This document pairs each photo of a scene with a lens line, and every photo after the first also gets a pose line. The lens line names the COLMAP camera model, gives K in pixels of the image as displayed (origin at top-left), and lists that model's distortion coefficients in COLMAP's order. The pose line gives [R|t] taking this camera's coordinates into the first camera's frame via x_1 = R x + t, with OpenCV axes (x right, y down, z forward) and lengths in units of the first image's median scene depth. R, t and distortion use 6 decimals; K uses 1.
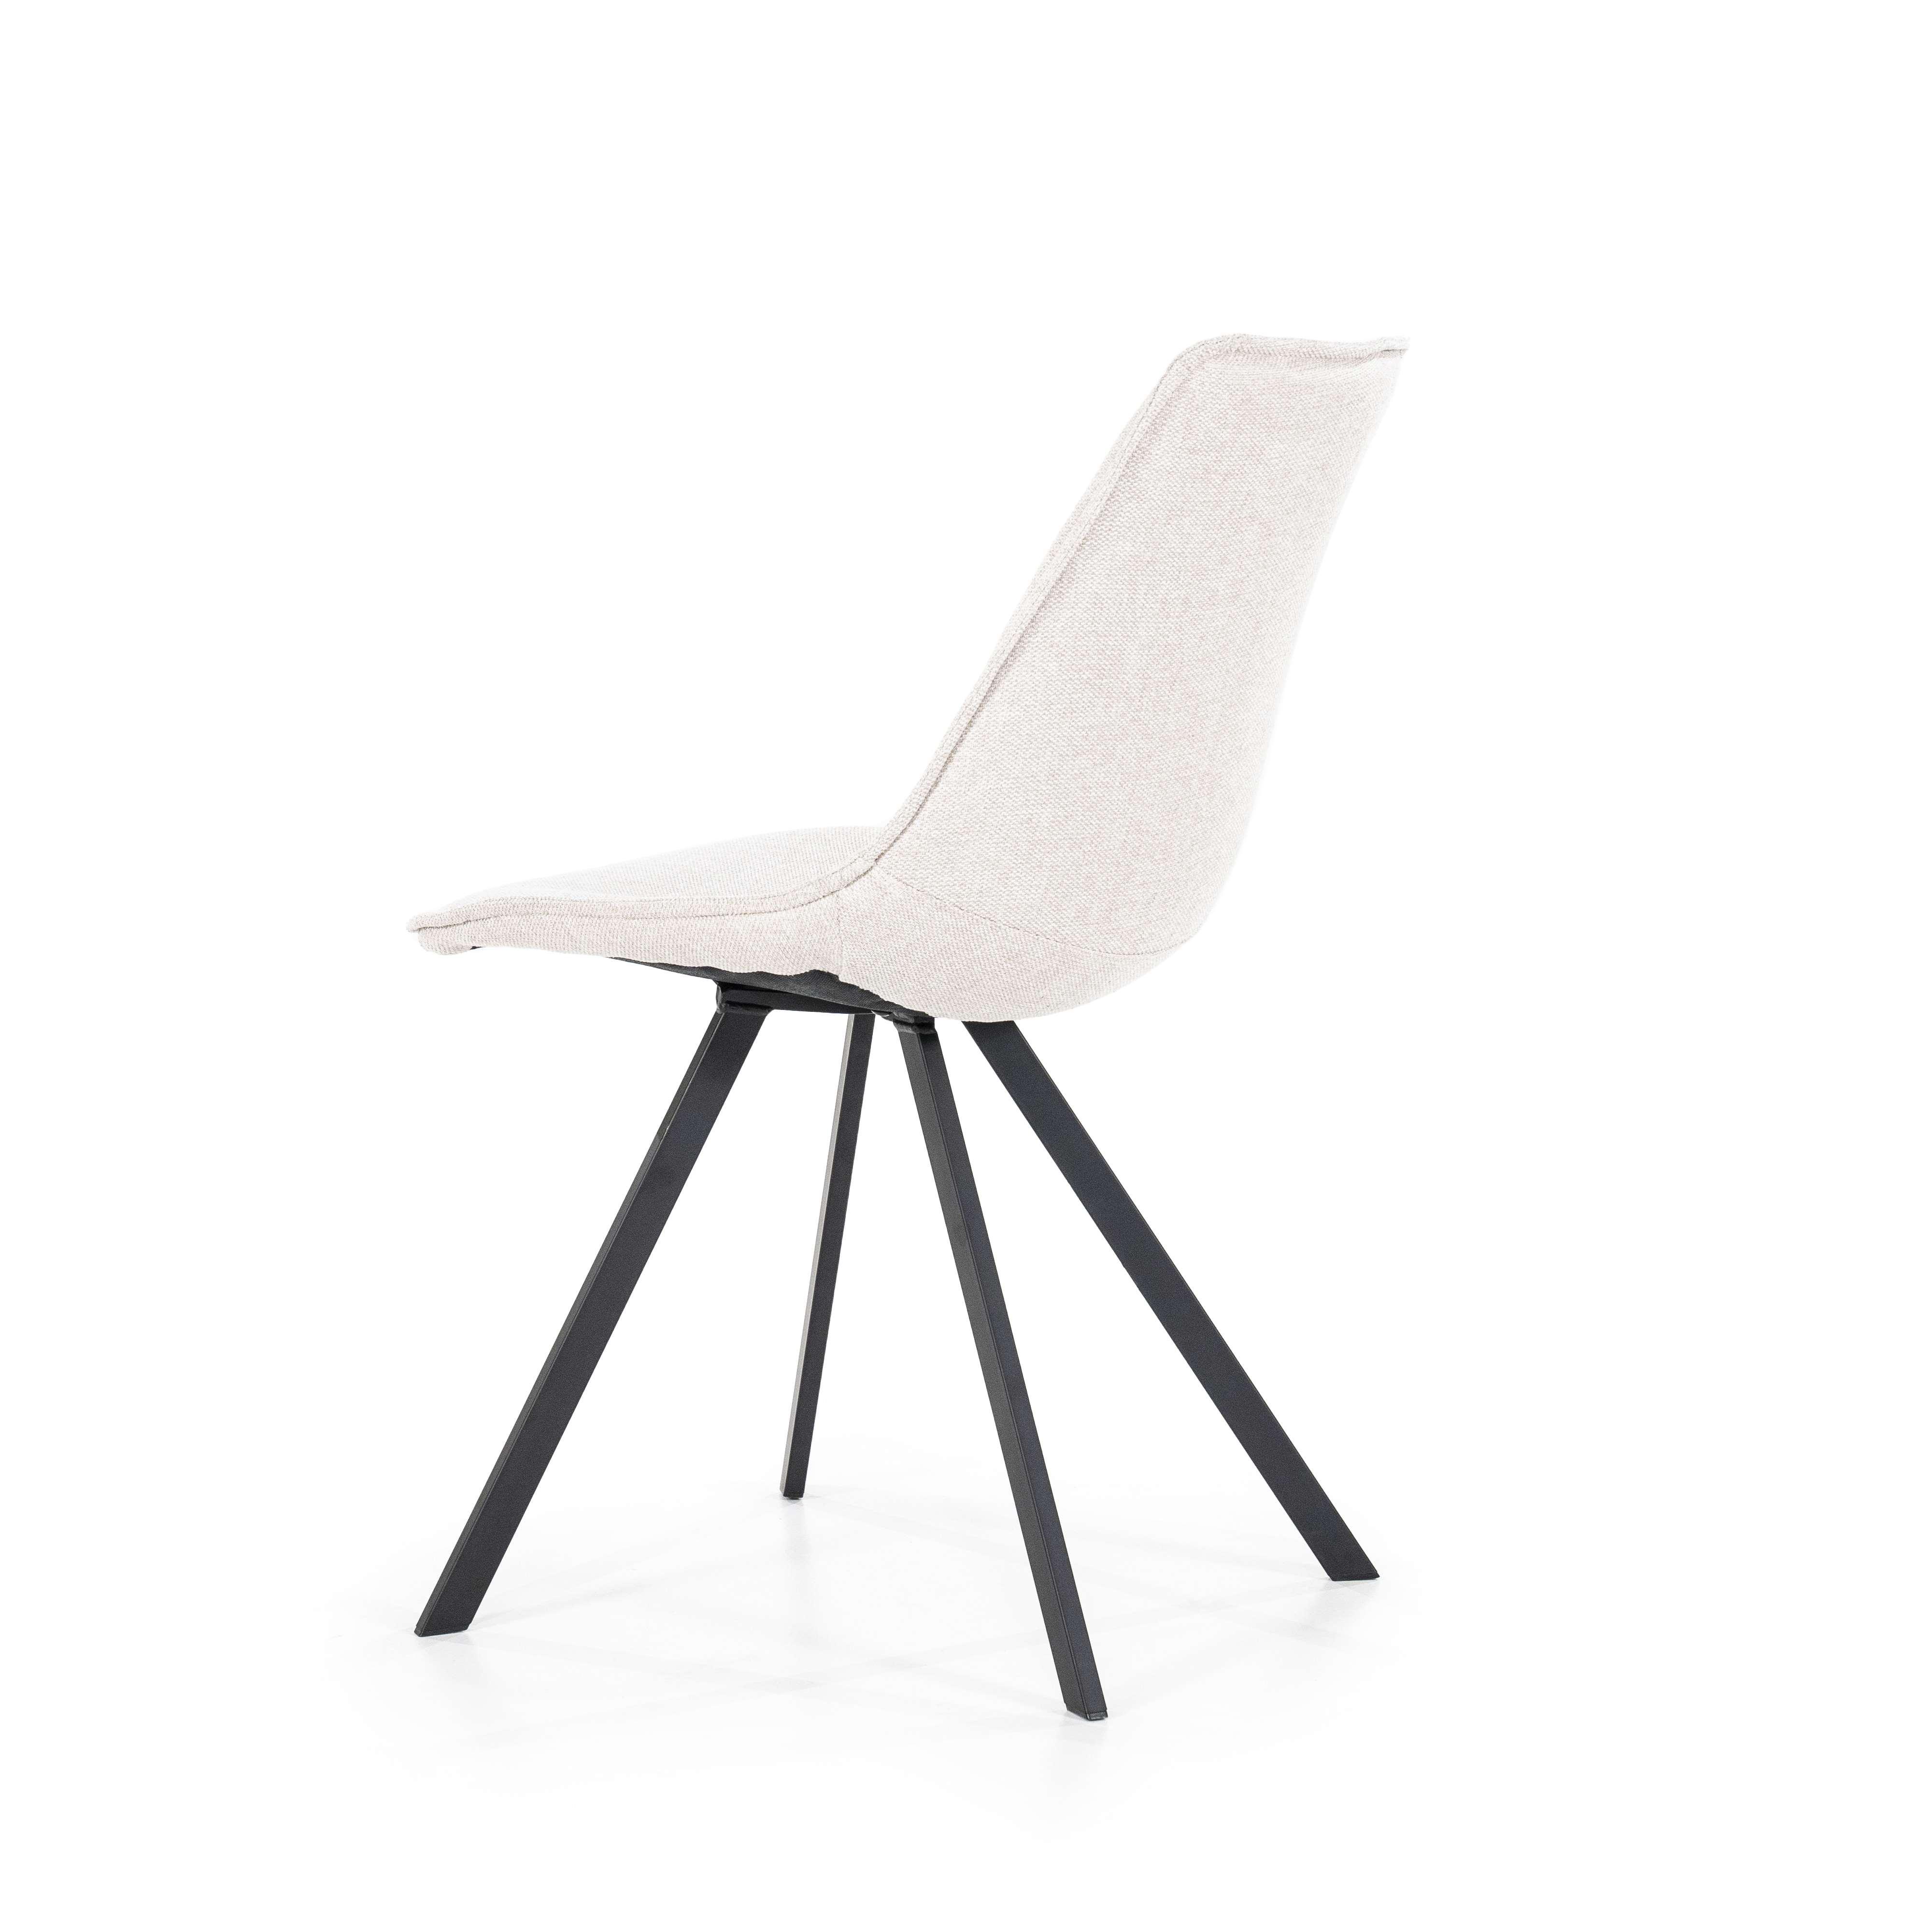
lens RADIAL K [[5480.6, 0, 966.0], [0, 5480.6, 966.0], [0, 0, 1]] dist [0.339585, 0.067245]
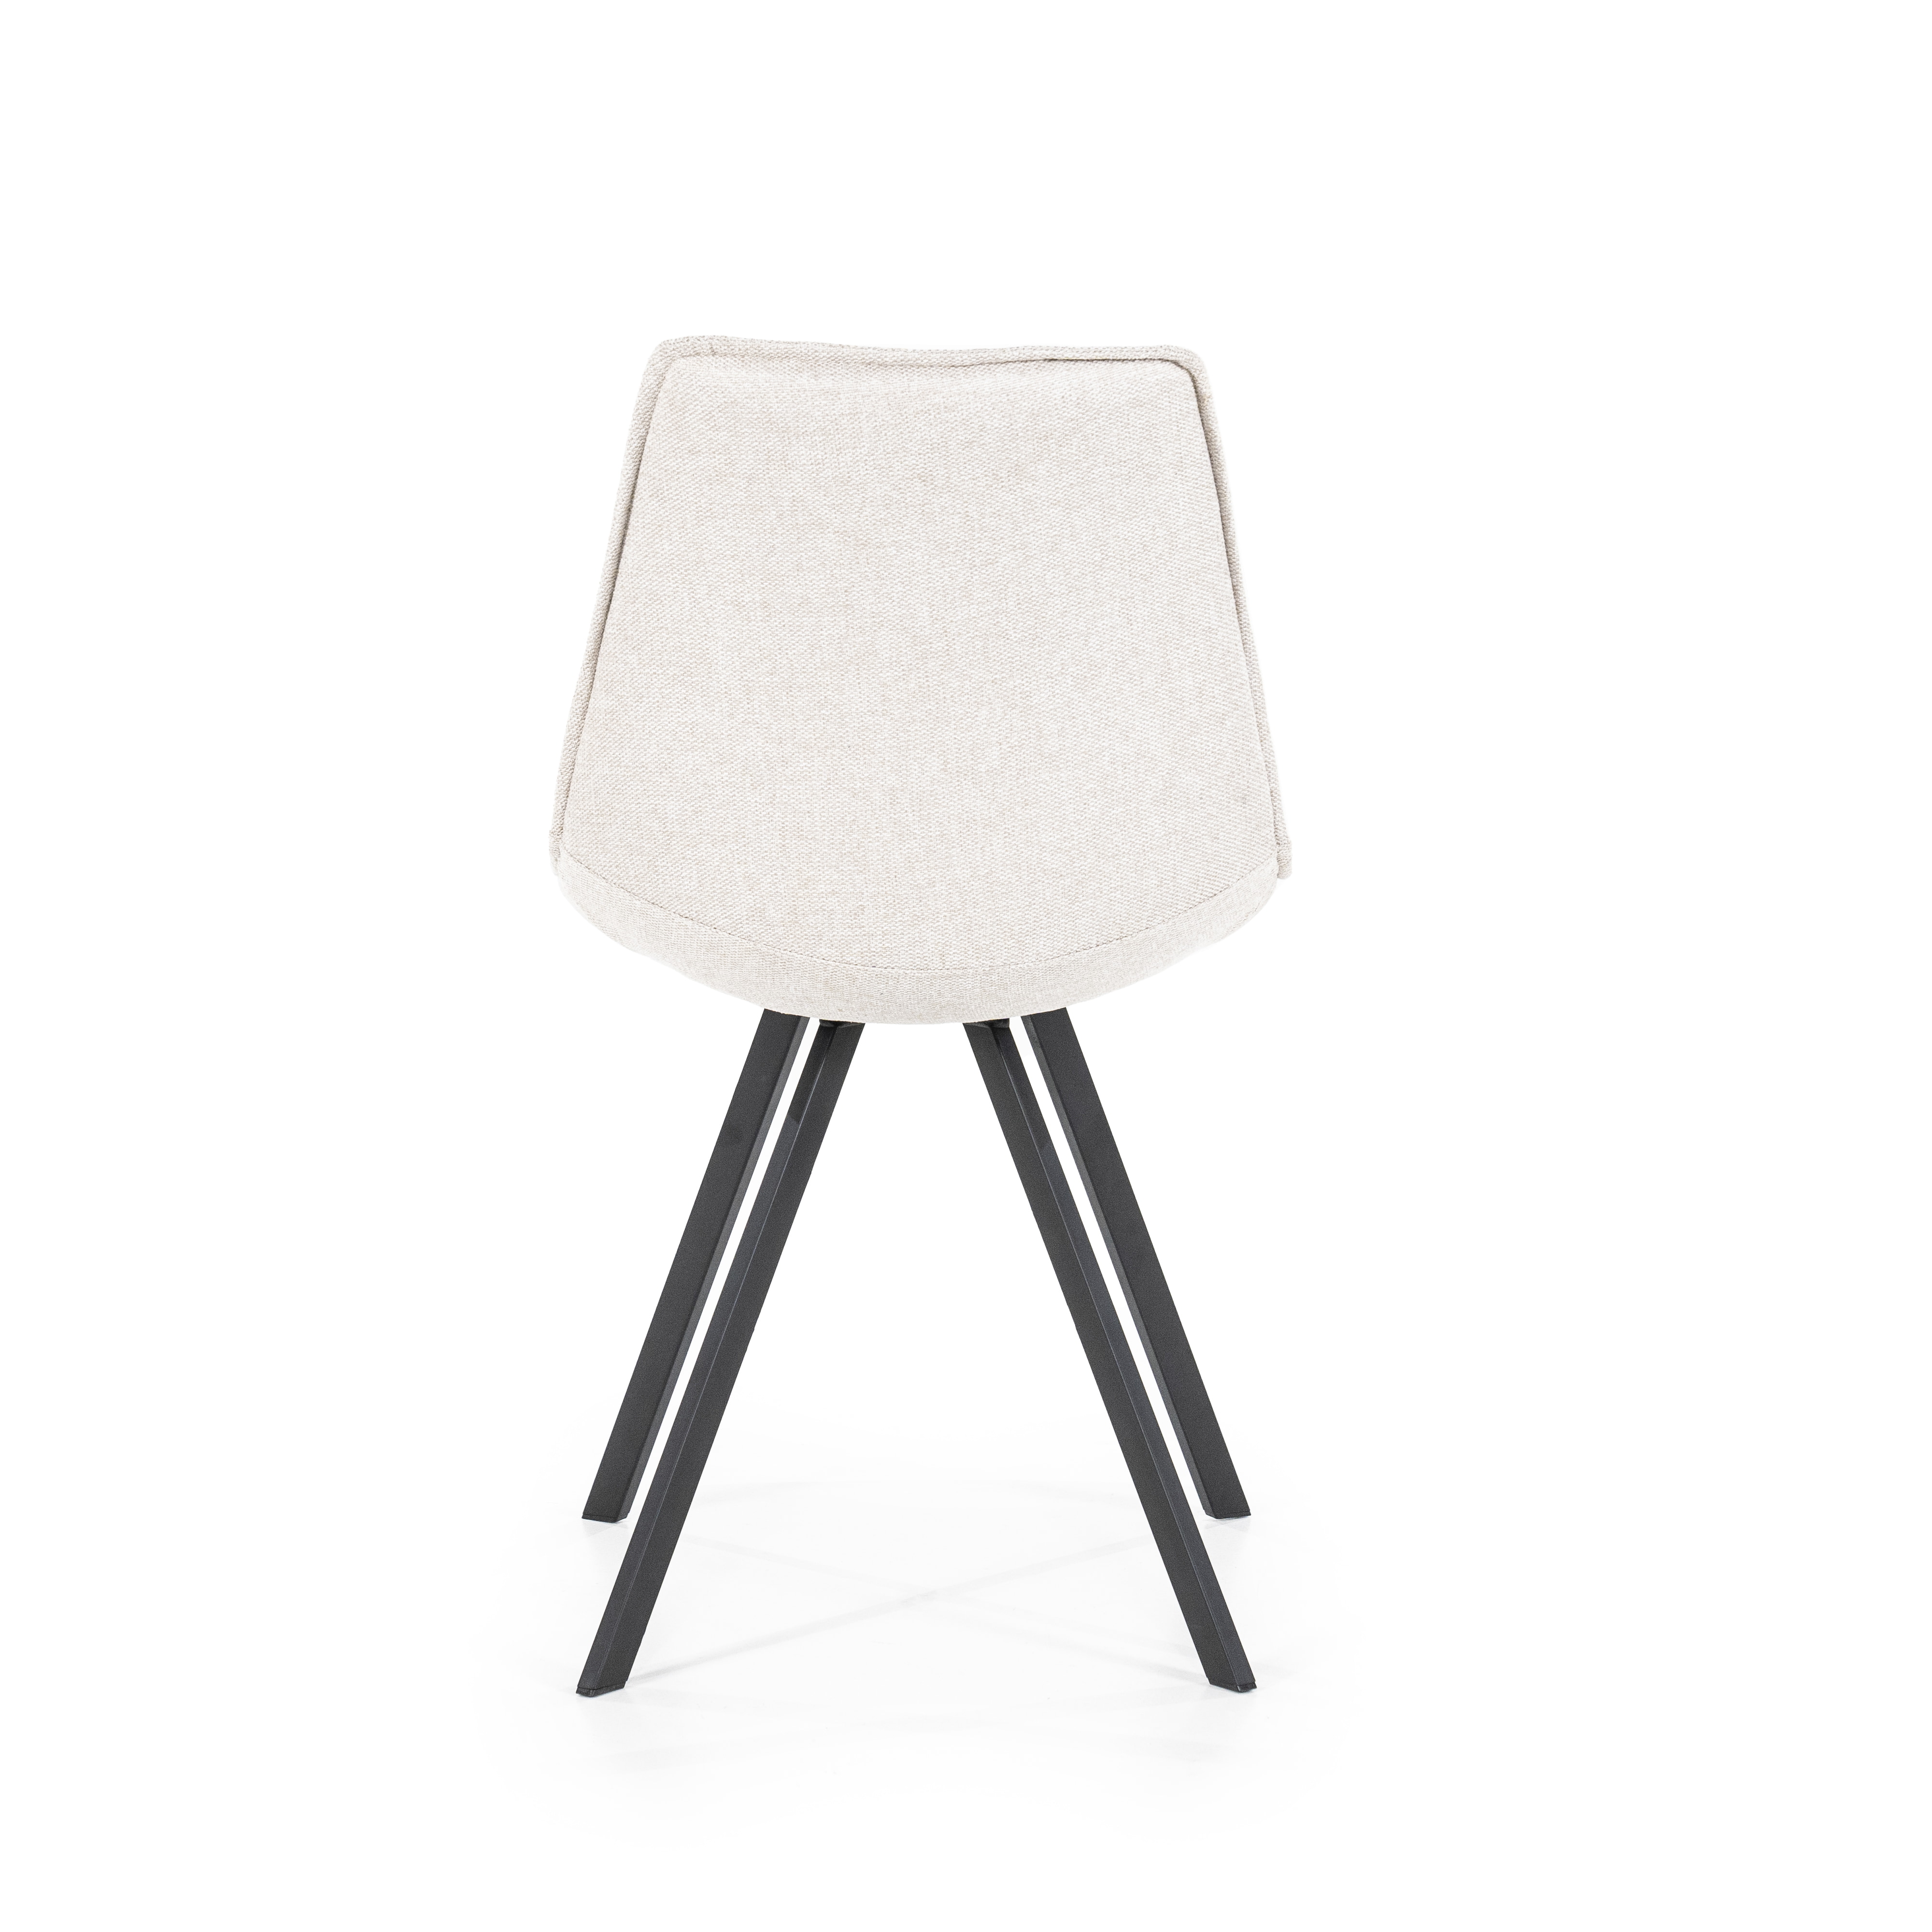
lens RADIAL K [[5480.6, 0, 966.0], [0, 5480.6, 966.0], [0, 0, 1]] dist [0.339585, 0.067245]
pose [[0.498953, 0.118510, -0.858488, 0.916591], [-0.111900, 0.991123, 0.071784, -0.077524], [0.859375, 0.060248, 0.507785, 0.537568]]
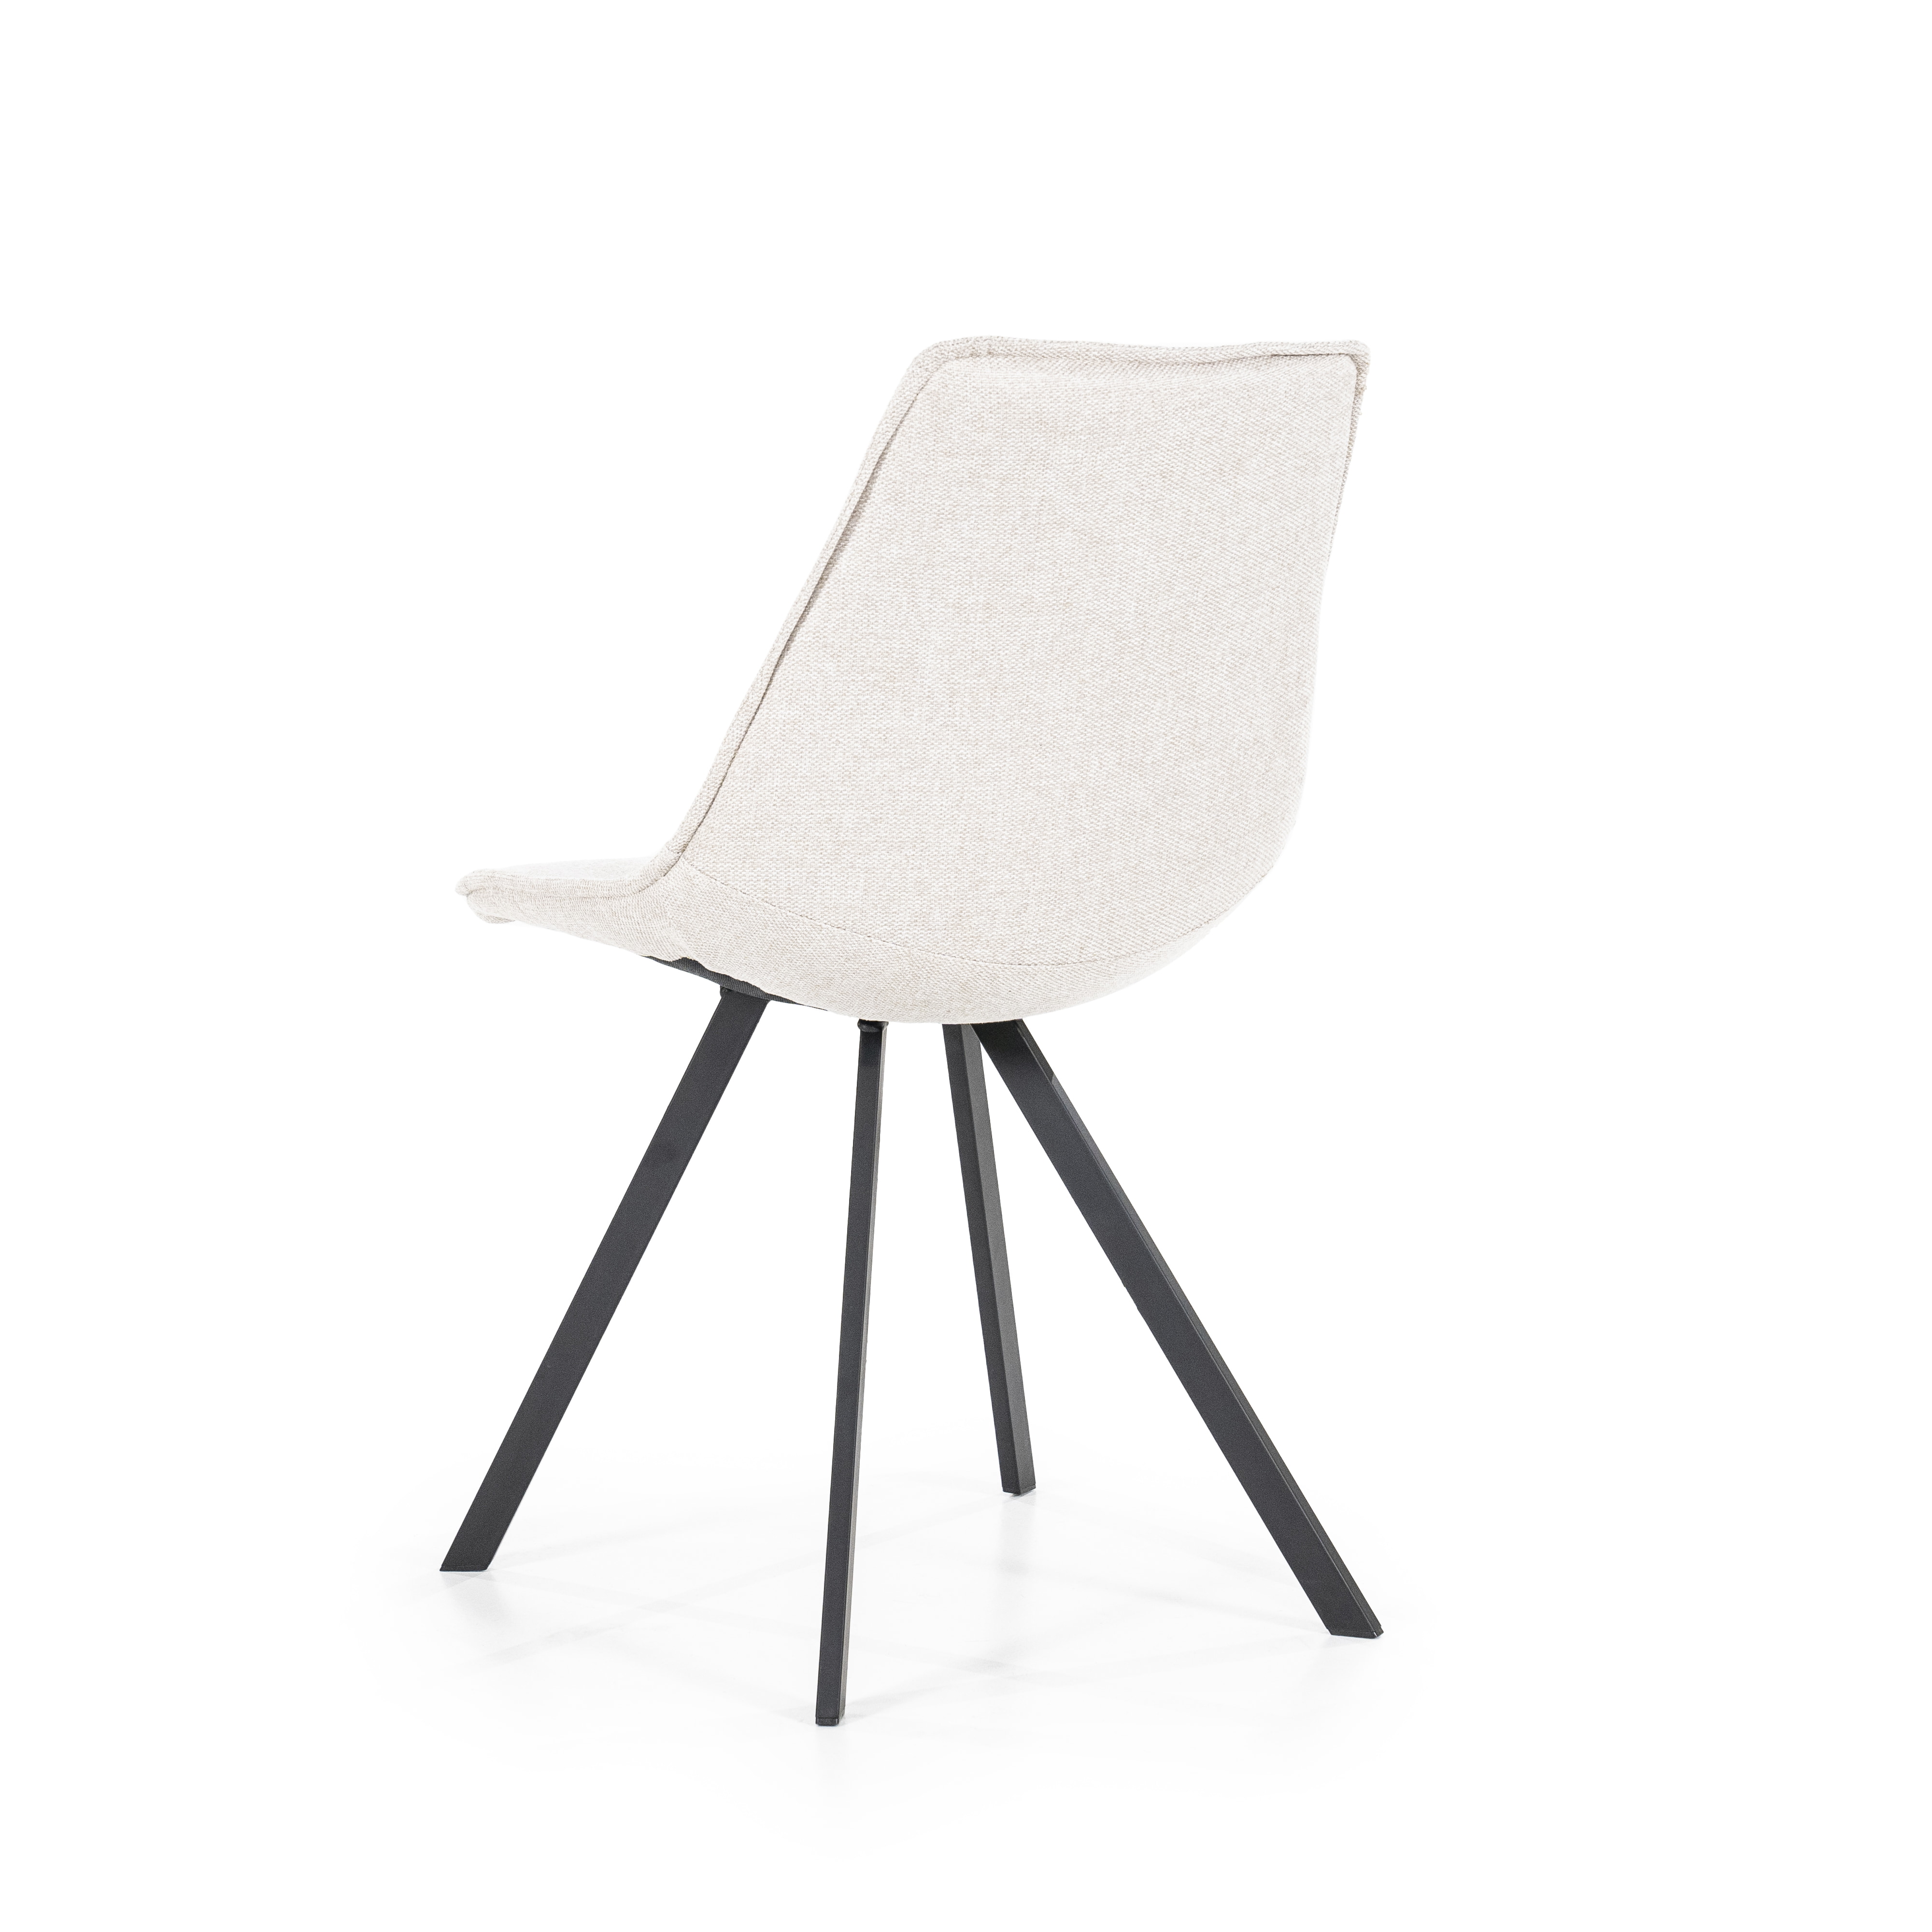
lens RADIAL K [[5480.6, 0, 966.0], [0, 5480.6, 966.0], [0, 0, 1]] dist [0.339585, 0.067245]
pose [[0.864764, 0.068894, -0.497430, 0.532333], [-0.066002, 0.997545, 0.023417, -0.025215], [0.497822, 0.012581, 0.867188, 0.148416]]
